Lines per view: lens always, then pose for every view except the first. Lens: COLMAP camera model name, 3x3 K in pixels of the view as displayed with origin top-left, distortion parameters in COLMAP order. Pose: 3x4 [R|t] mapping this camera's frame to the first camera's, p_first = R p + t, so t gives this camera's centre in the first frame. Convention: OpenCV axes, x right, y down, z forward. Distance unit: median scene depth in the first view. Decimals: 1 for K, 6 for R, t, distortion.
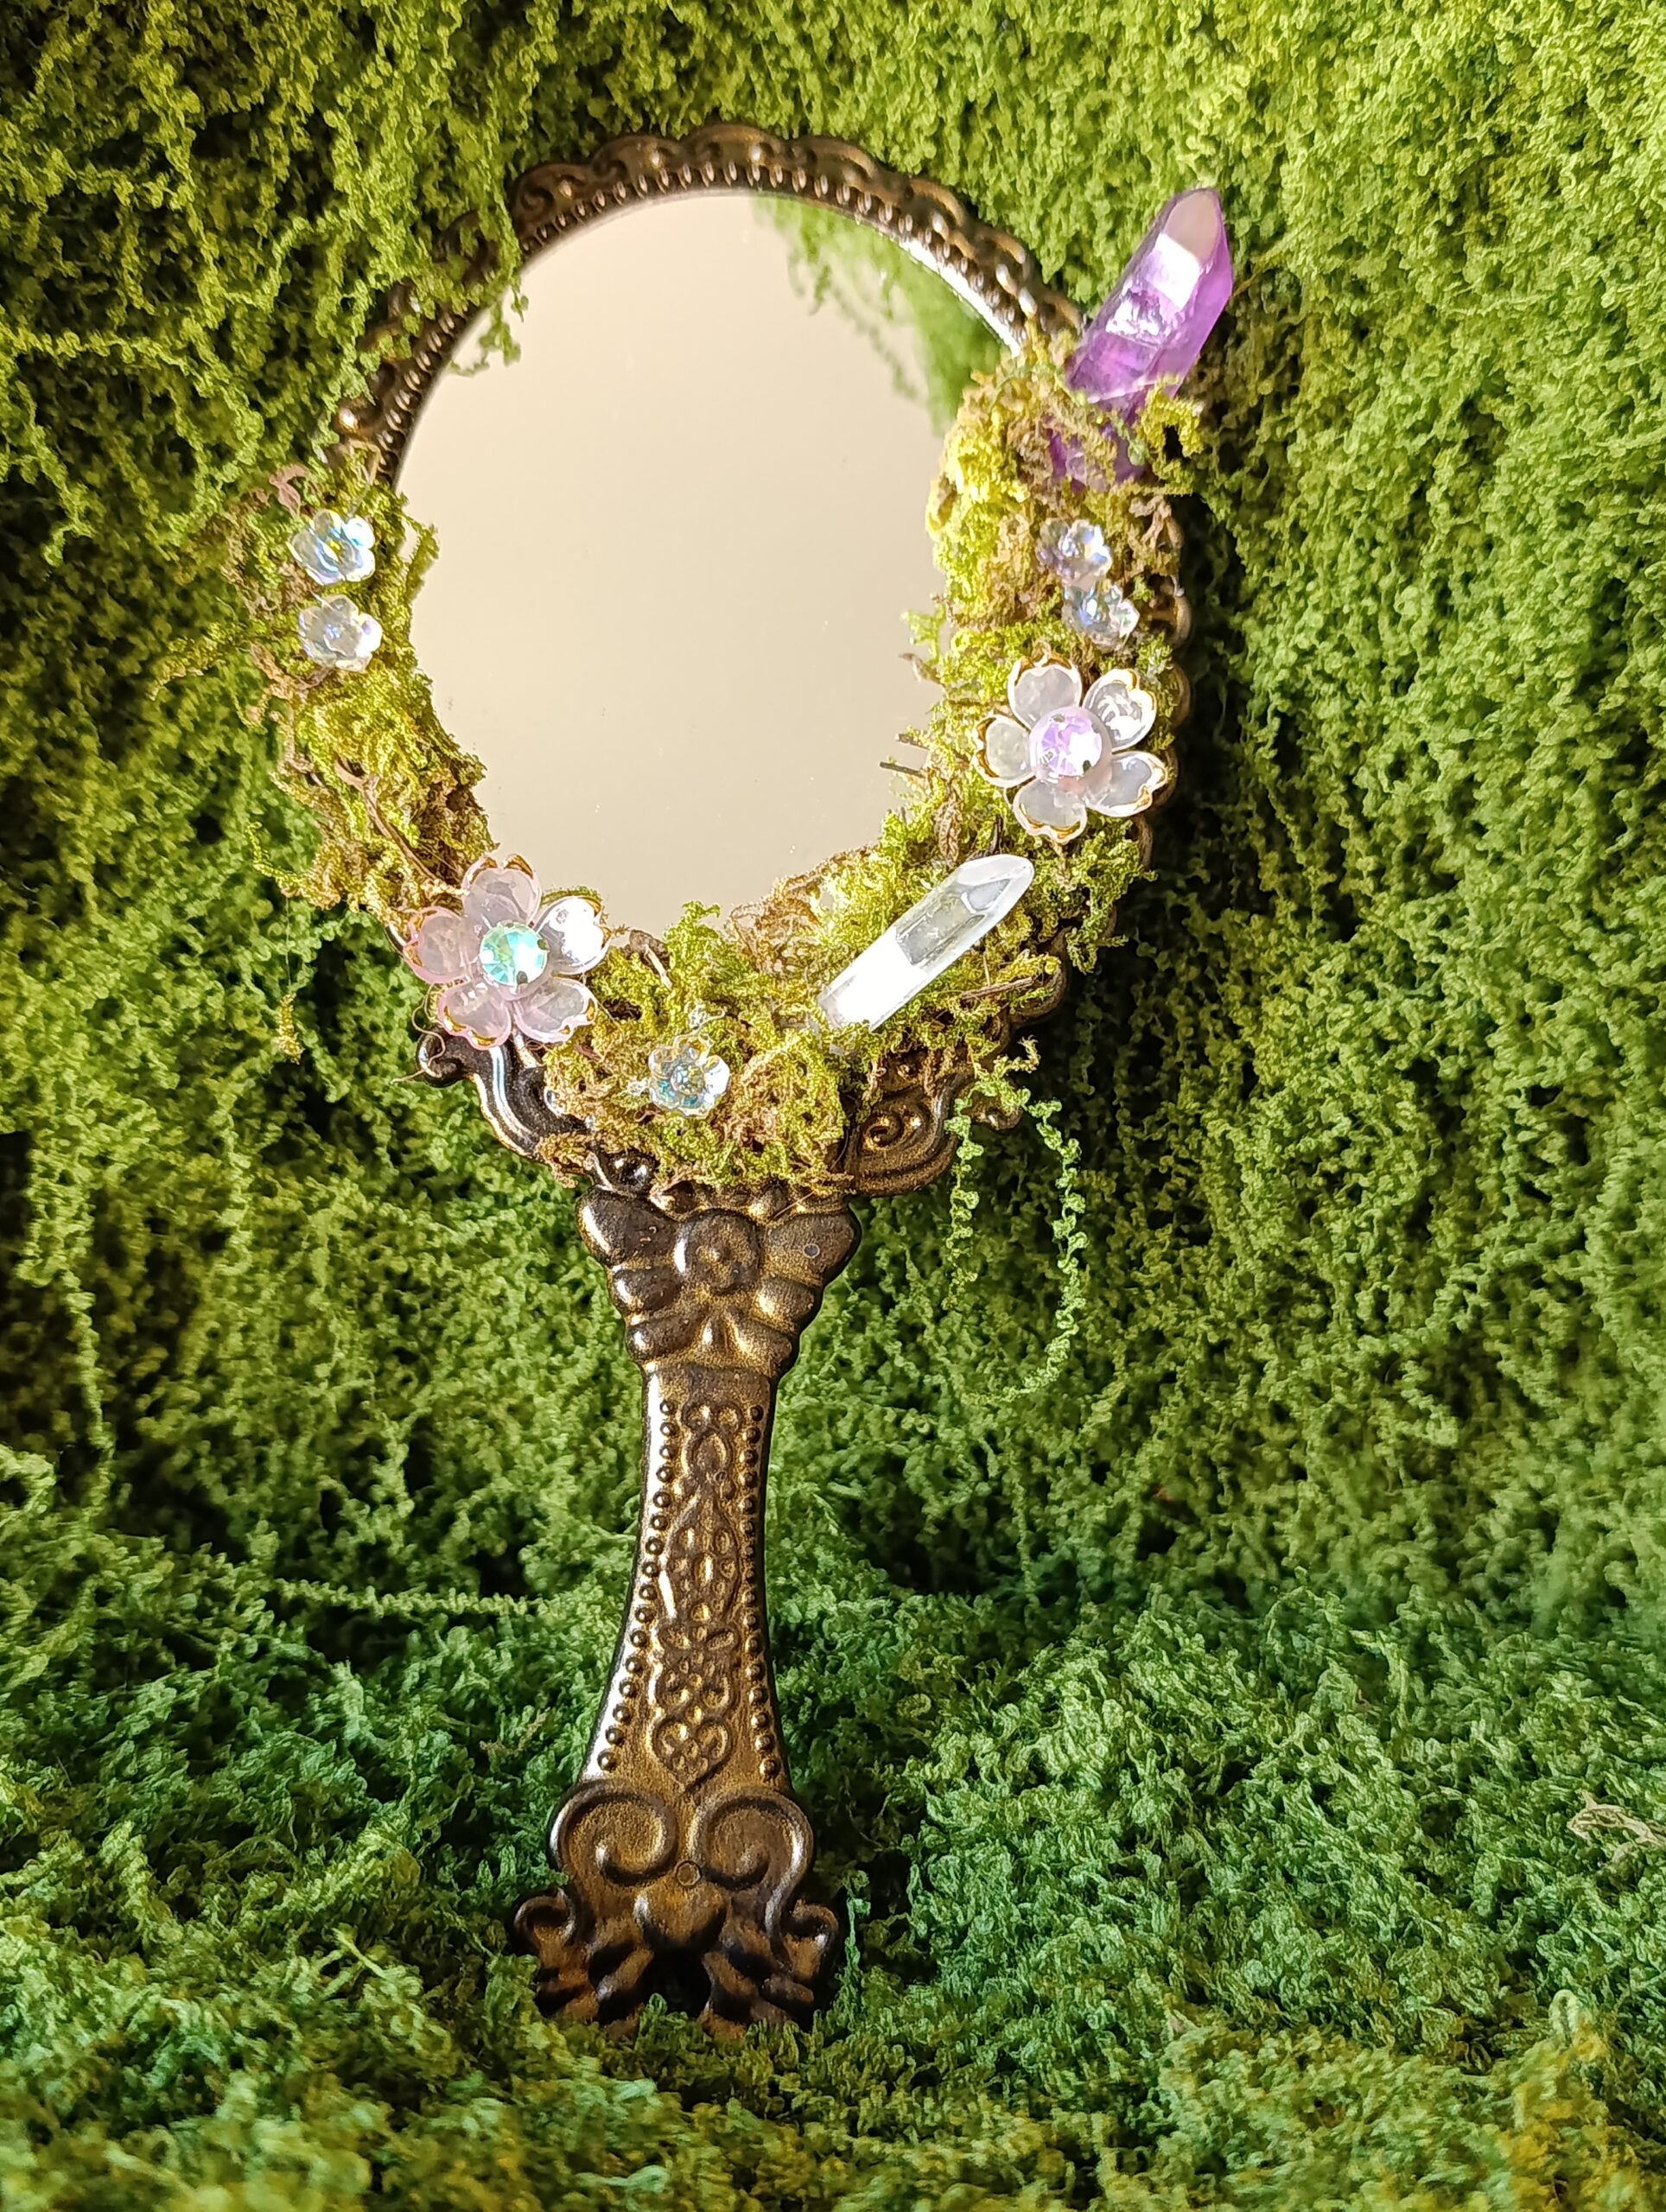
lens RADIAL K [[2553.7, 0, 866.6], [0, 2553.7, 1108.1], [0, 0, 1]] dist [0.126678, -0.624124]
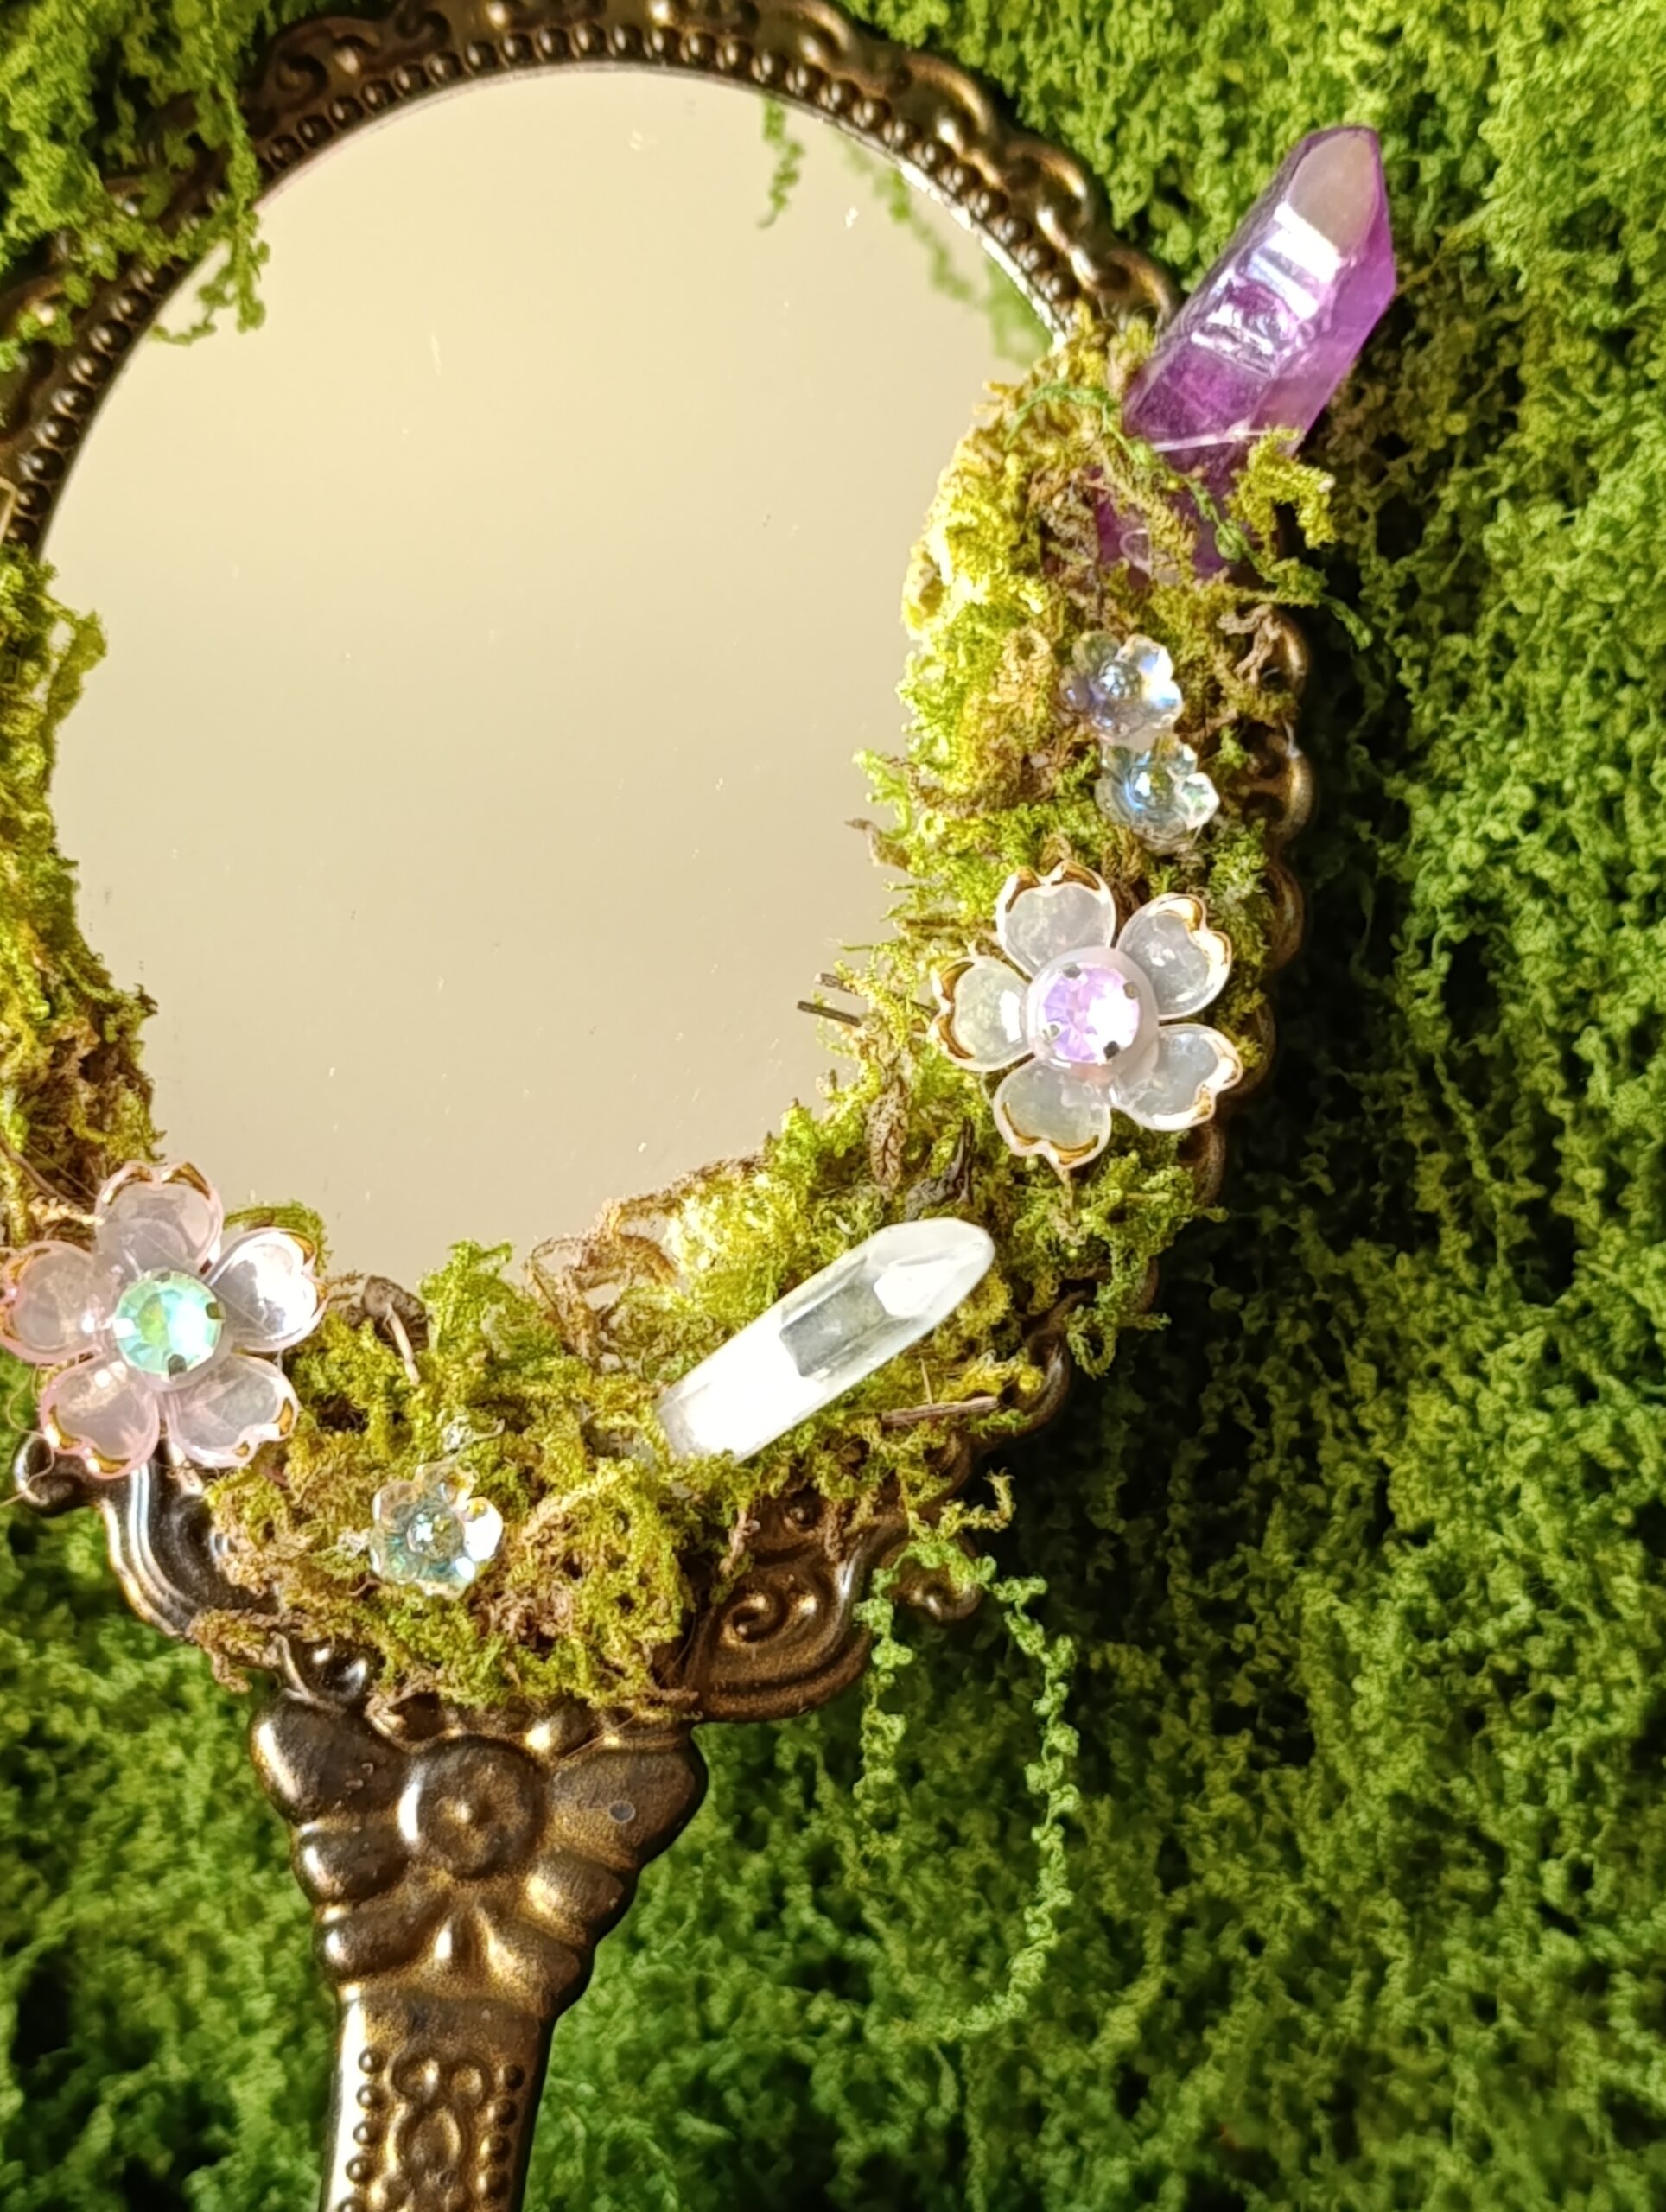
lens RADIAL K [[4075.1, 0, 858.5], [0, 4075.1, 1126.7], [0, 0, 1]] dist [0.209642, -1.267370]
pose [[0.997465, 0.055880, -0.044061, 0.067082], [-0.055546, 0.998418, 0.008778, -0.116783], [0.044481, -0.006308, 0.998990, 0.003370]]
